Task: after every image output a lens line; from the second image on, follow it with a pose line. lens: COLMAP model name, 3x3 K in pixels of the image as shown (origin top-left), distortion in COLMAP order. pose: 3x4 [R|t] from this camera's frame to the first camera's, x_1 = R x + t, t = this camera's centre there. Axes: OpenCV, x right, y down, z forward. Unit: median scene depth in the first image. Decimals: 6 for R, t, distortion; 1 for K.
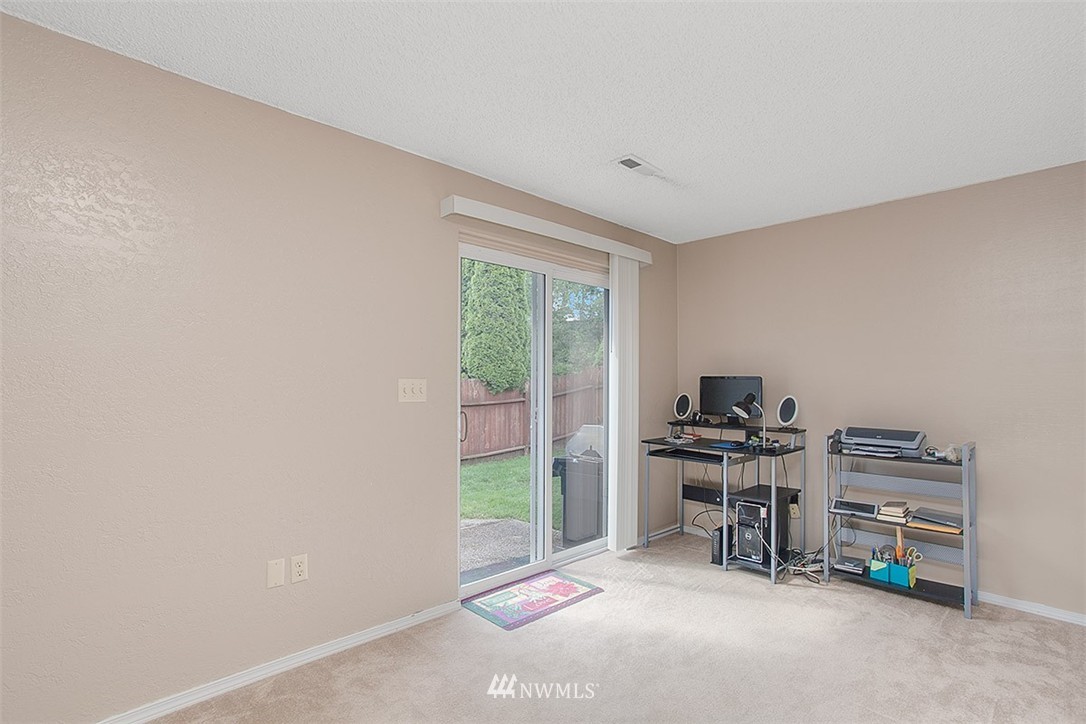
lens RADIAL K [[517.4, 0, 537.5], [0, 517.4, 368.4], [0, 0, 1]] dist [-0.040179, 0.015181]
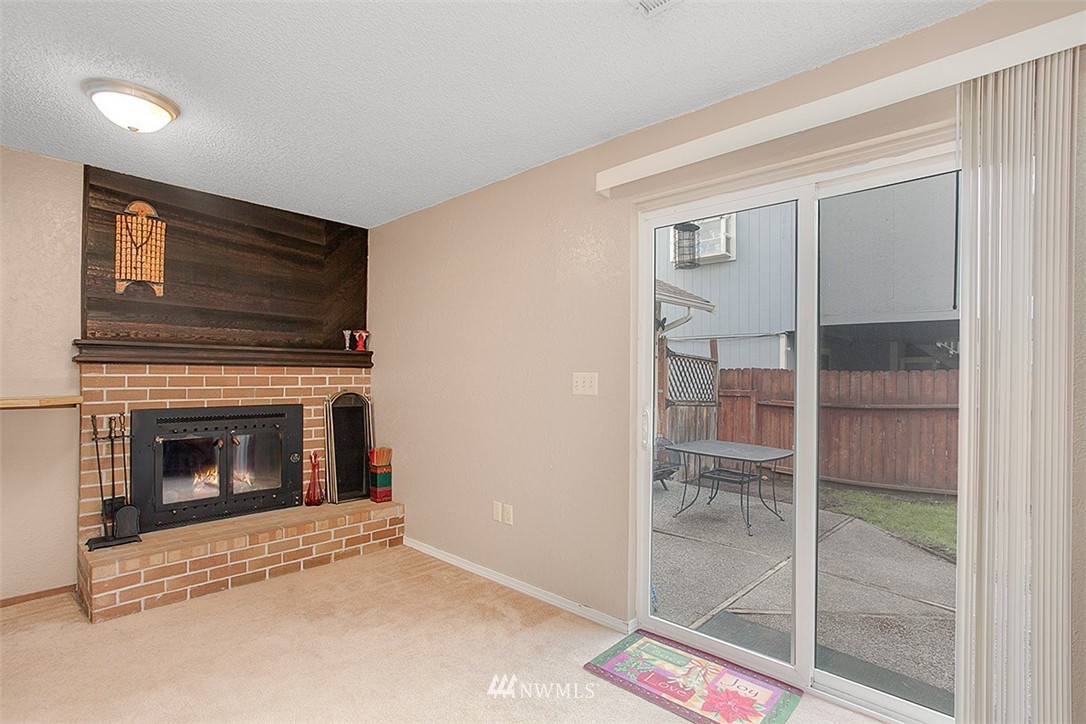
lens RADIAL K [[517.4, 0, 543.0], [0, 517.4, 364.3], [0, 0, 1]] dist [-0.040179, 0.015181]
pose [[0.065031, -0.029241, -0.997455, 0.719748], [0.021783, 0.999374, -0.027878, 0.028964], [0.997645, -0.019915, 0.065627, 0.801457]]
